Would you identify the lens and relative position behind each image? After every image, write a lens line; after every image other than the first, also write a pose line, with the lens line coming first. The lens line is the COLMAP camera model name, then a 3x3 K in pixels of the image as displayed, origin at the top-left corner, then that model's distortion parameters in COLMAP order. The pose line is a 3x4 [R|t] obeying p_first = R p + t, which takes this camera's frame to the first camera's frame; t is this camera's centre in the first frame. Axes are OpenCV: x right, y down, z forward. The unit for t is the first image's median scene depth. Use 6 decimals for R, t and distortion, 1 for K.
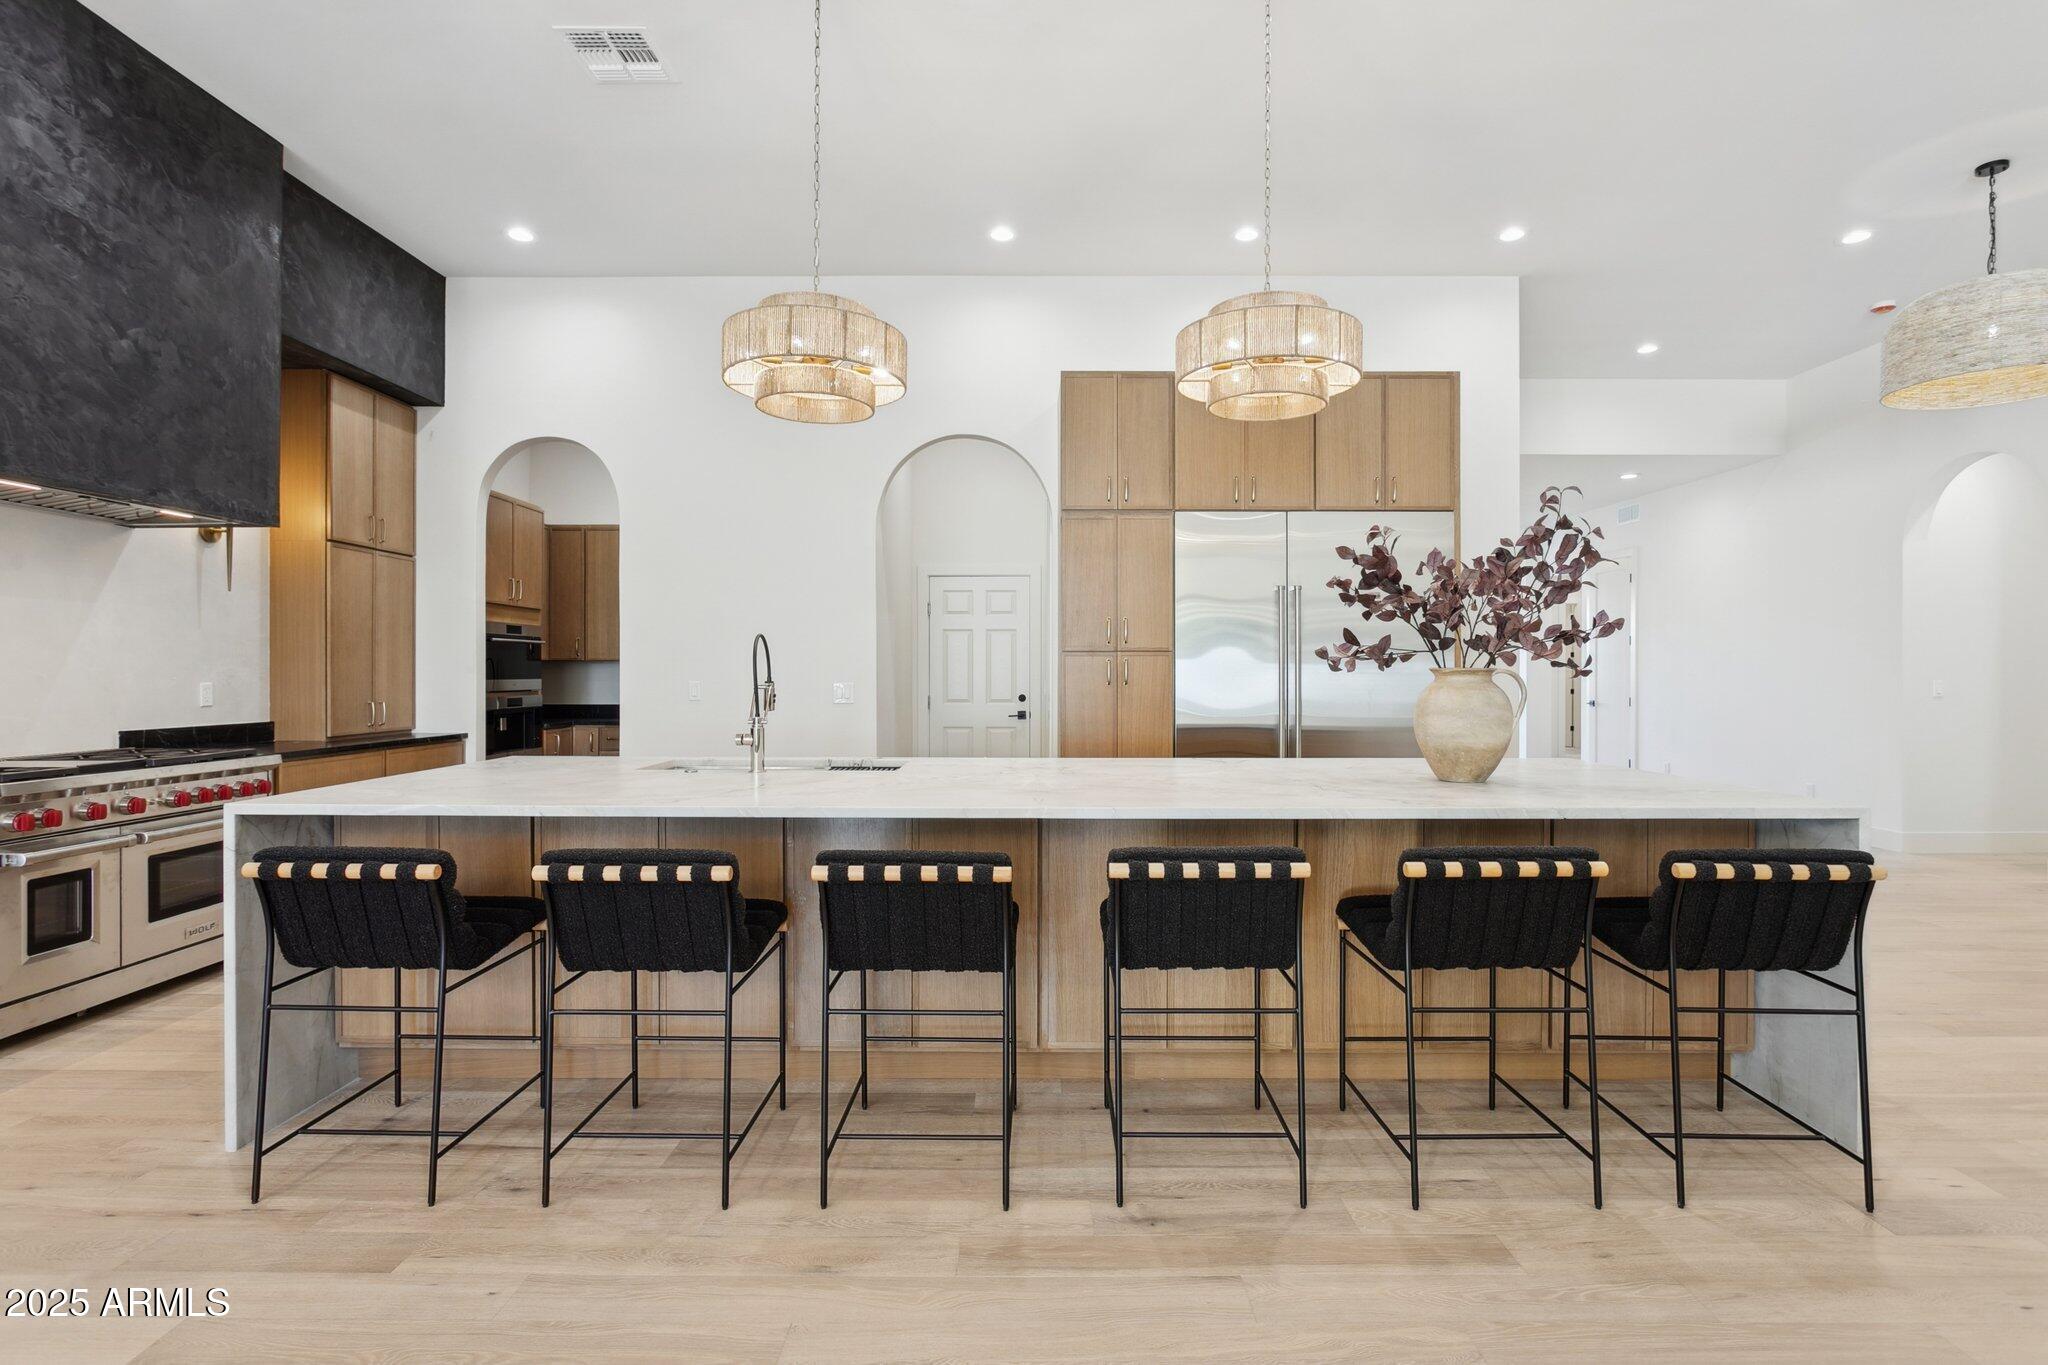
lens RADIAL K [[1059.1, 0, 1024.0], [0, 1059.1, 682.5], [0, 0, 1]] dist [-0.001646, -0.000681]
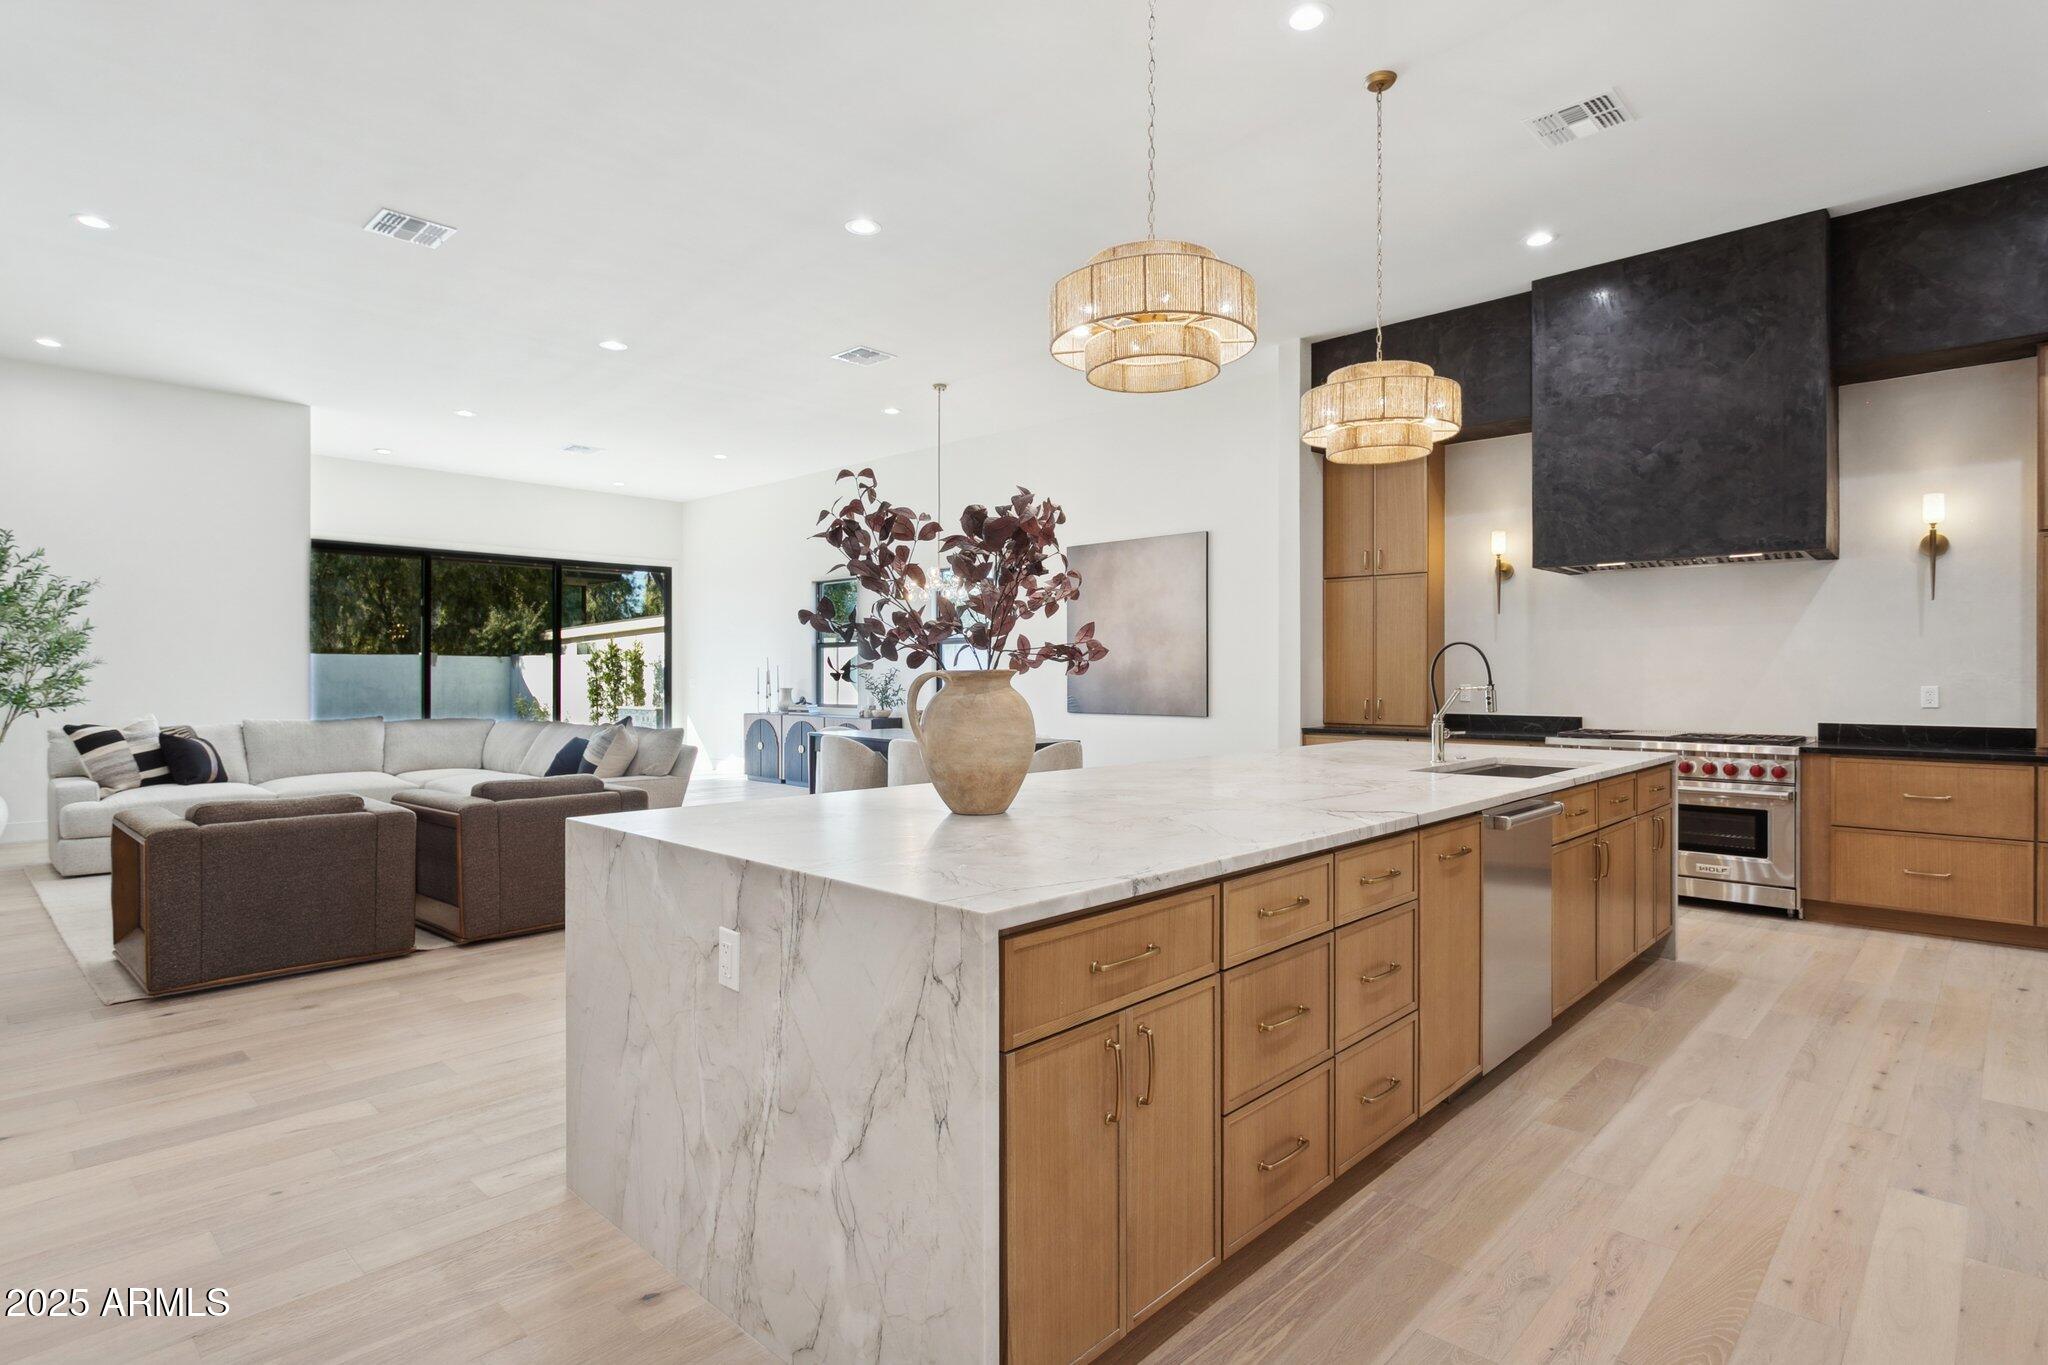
lens RADIAL K [[1059.1, 0, 1024.0], [0, 1059.1, 682.5], [0, 0, 1]] dist [-0.001646, -0.000681]
pose [[-0.681636, 0.002611, -0.731687, 0.819599], [-0.003558, 0.999970, 0.006883, -0.007861], [0.731683, 0.007295, -0.681606, 1.321379]]
